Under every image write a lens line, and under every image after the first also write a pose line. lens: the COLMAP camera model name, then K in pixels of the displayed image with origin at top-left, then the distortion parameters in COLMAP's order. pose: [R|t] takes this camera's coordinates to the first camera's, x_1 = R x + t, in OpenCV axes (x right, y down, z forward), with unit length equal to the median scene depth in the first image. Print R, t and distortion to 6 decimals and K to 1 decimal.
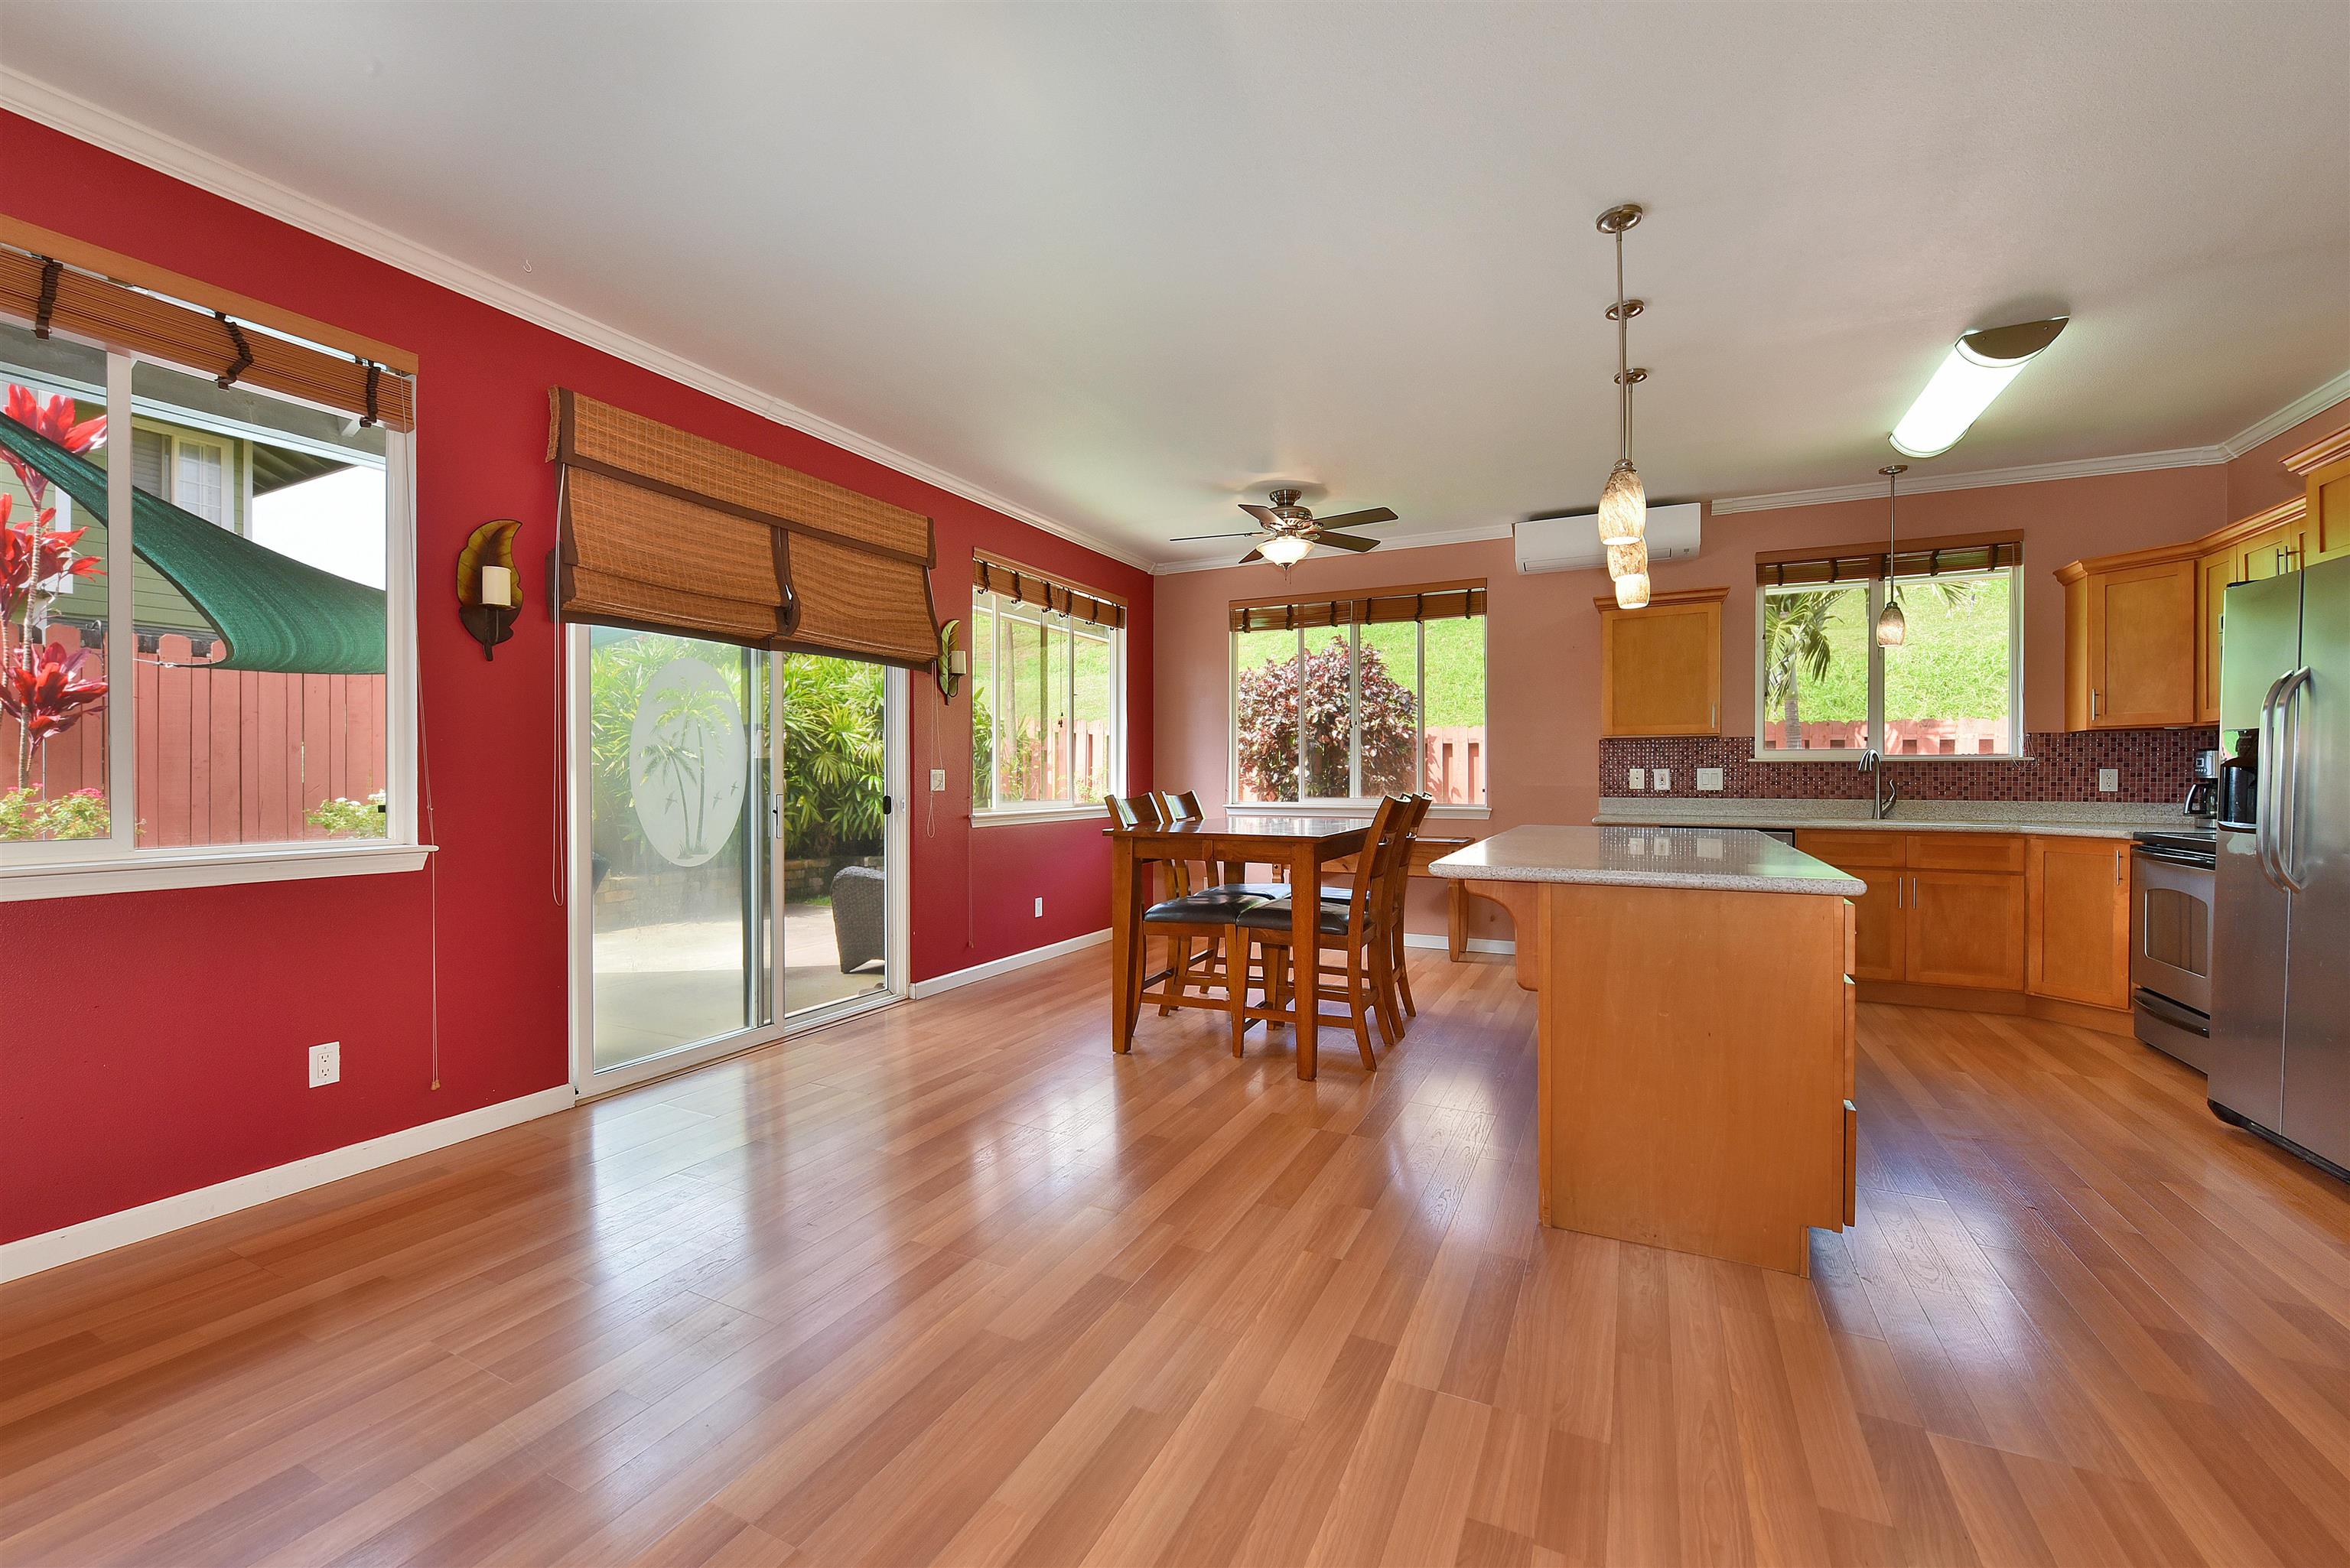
lens RADIAL K [[941.4, 0, 1153.3], [0, 941.4, 797.7], [0, 0, 1]] dist [-0.010355, -0.000849]
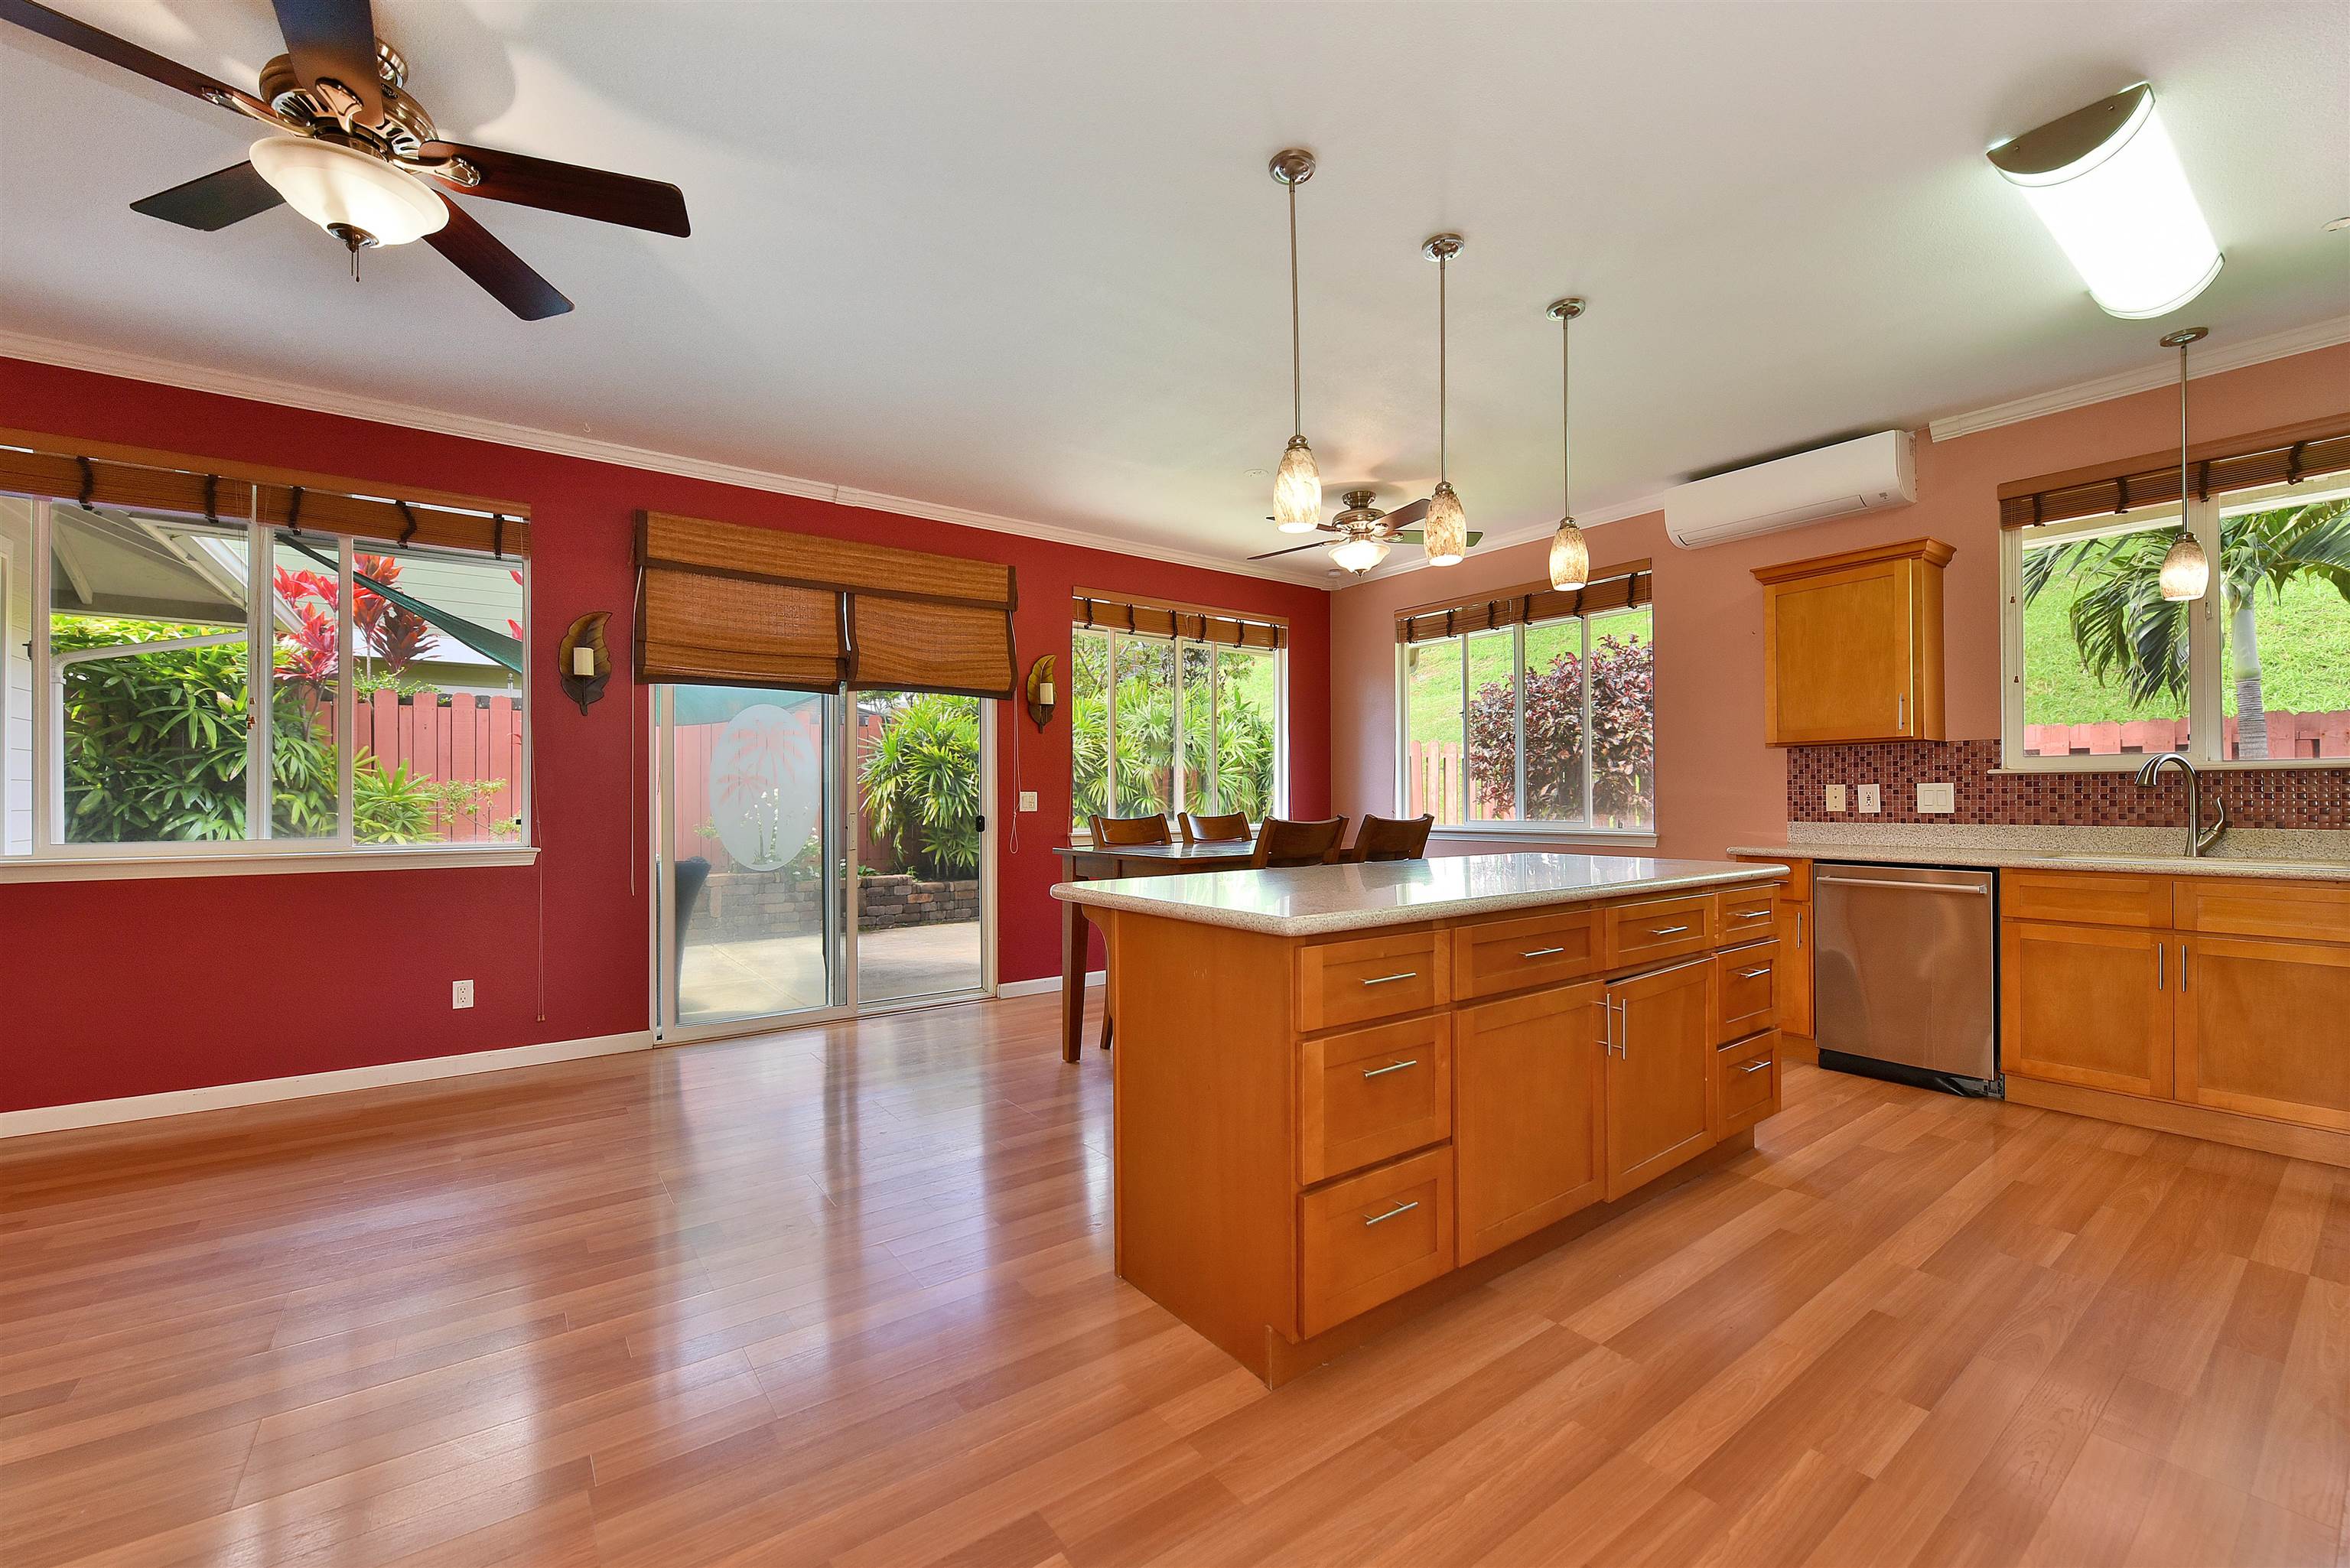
lens RADIAL K [[941.4, 0, 1180.5], [0, 941.4, 807.5], [0, 0, 1]] dist [-0.010355, -0.000849]
pose [[0.899646, 0.000944, -0.436619, 0.427722], [-0.006614, 0.999912, -0.011466, -0.000092], [0.436570, 0.013203, 0.899574, 0.087424]]
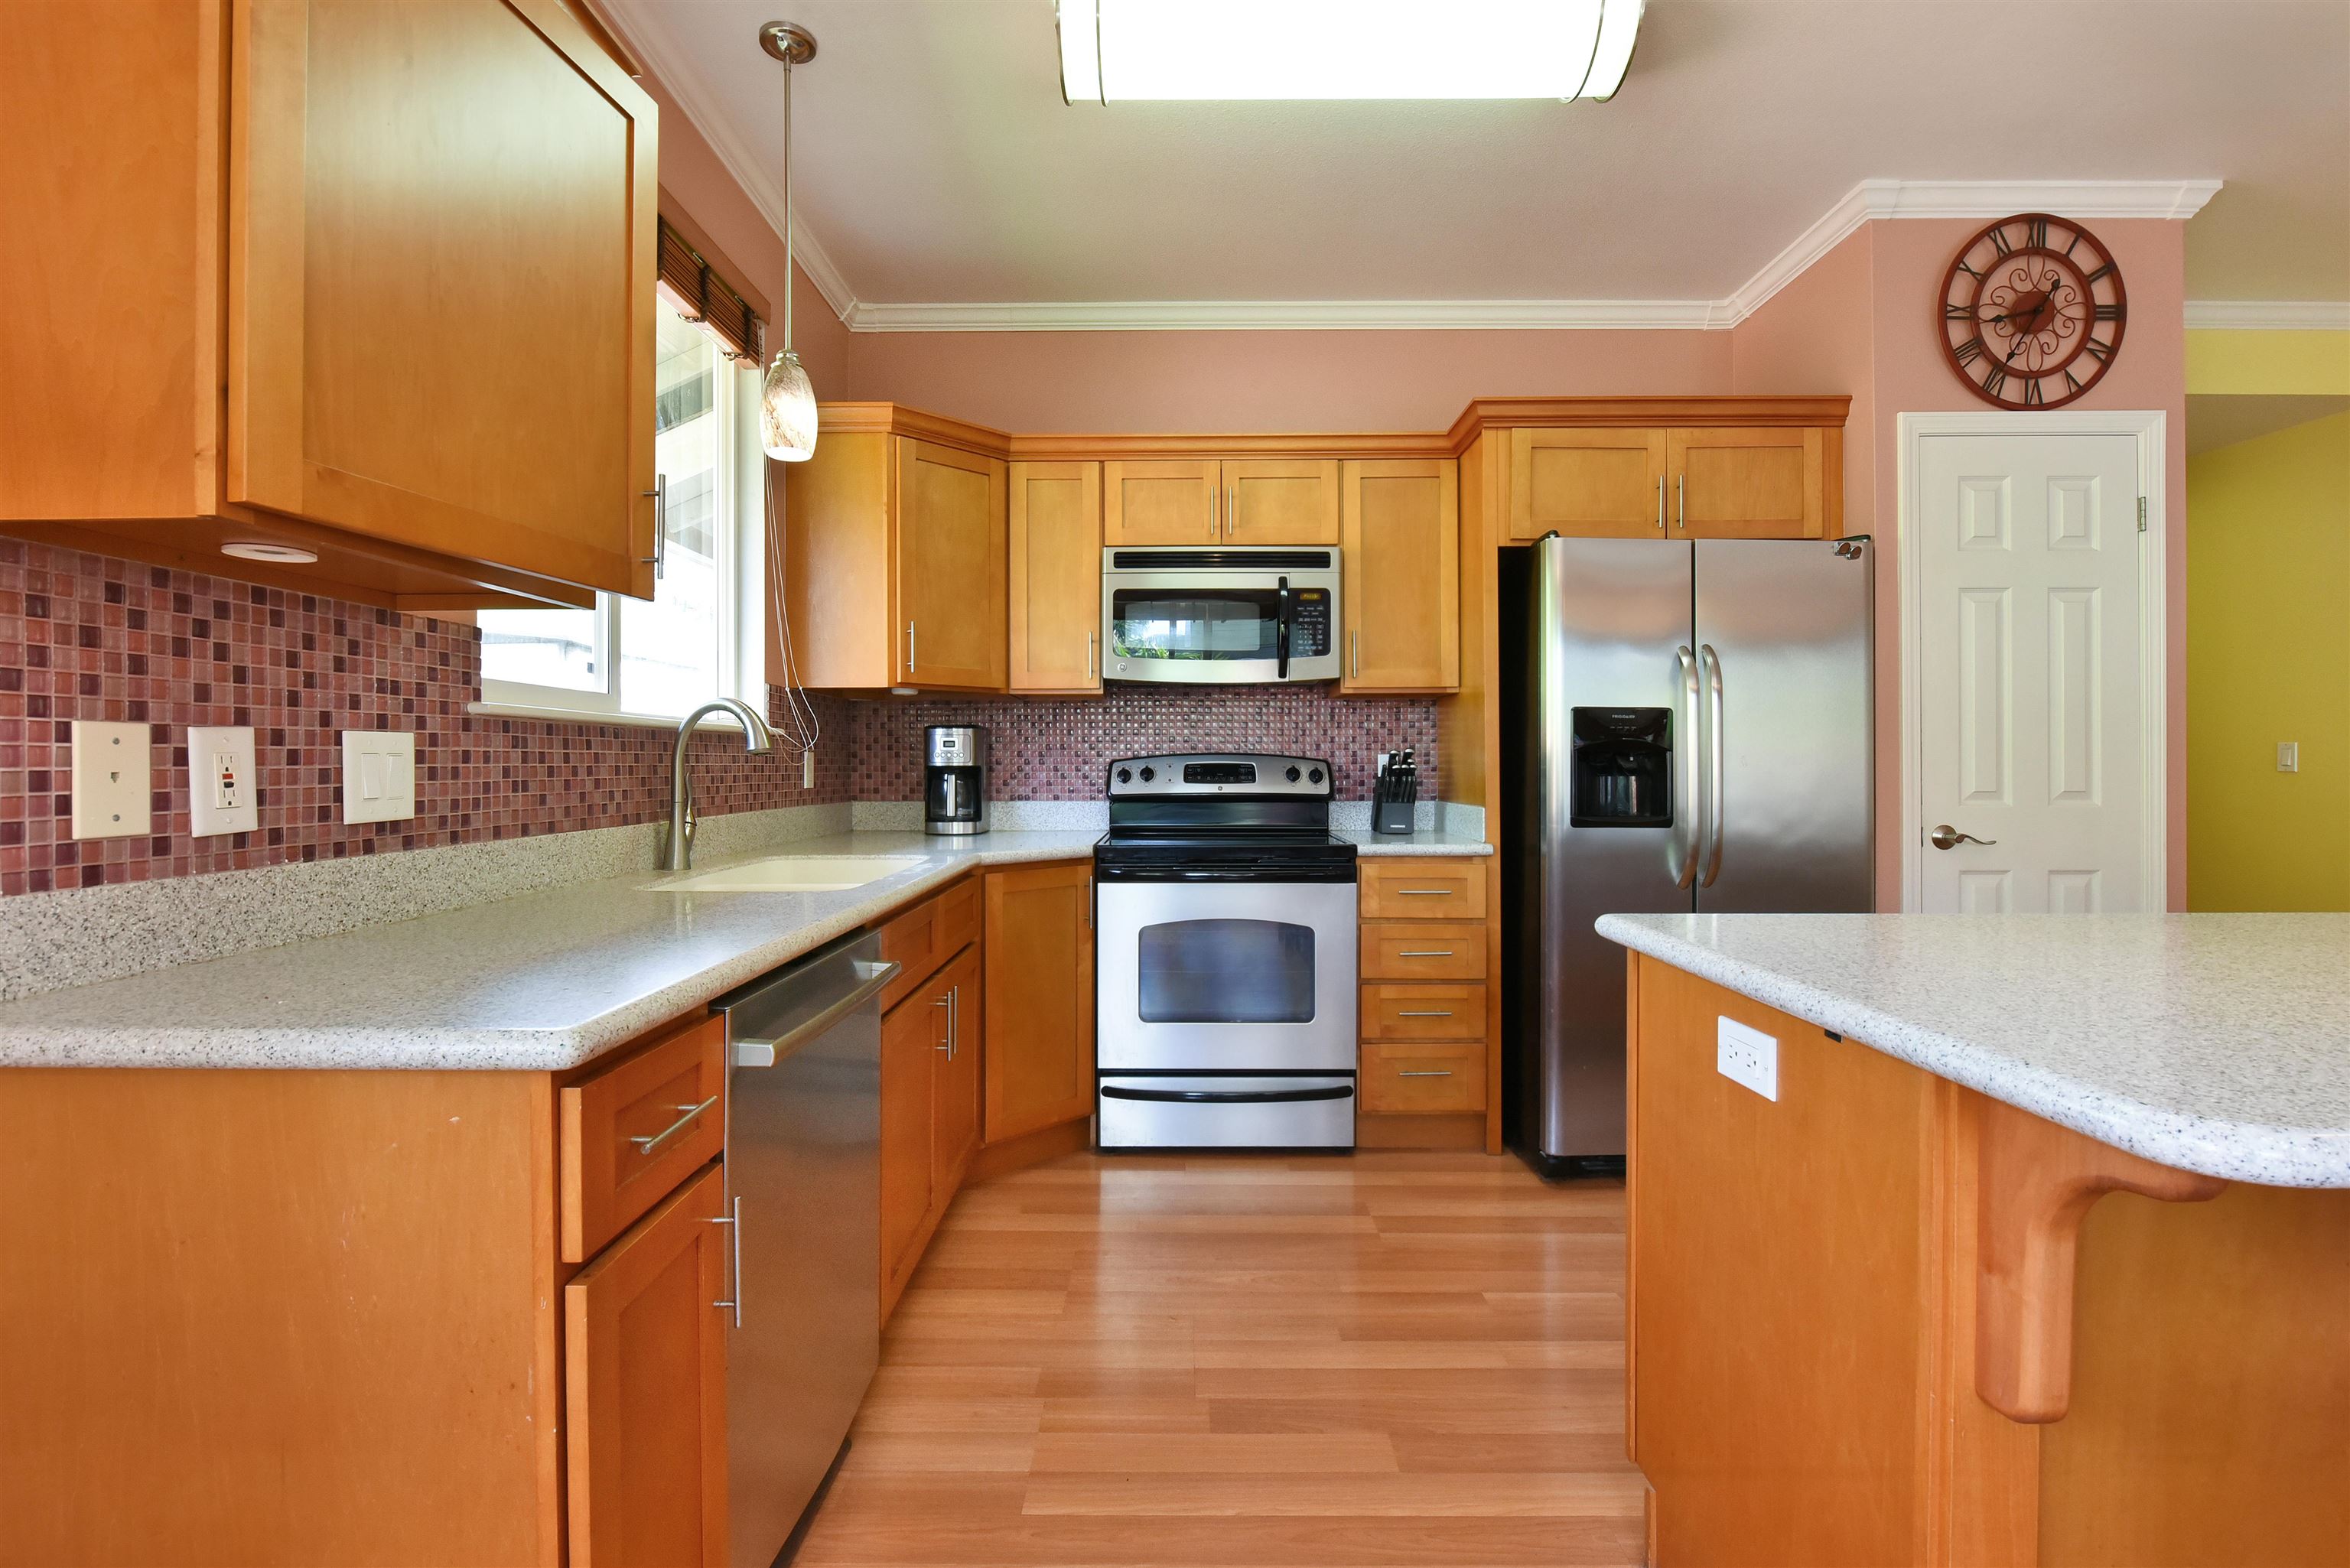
lens RADIAL K [[1073.2, 0, 1187.0], [0, 1073.2, 761.4], [0, 0, 1]] dist [-0.007382, 0.000203]
pose [[-0.443253, 0.002520, 0.896393, 0.277249], [0.022296, 0.999718, 0.008215, -0.024185], [-0.896119, 0.023627, -0.443184, 1.053344]]
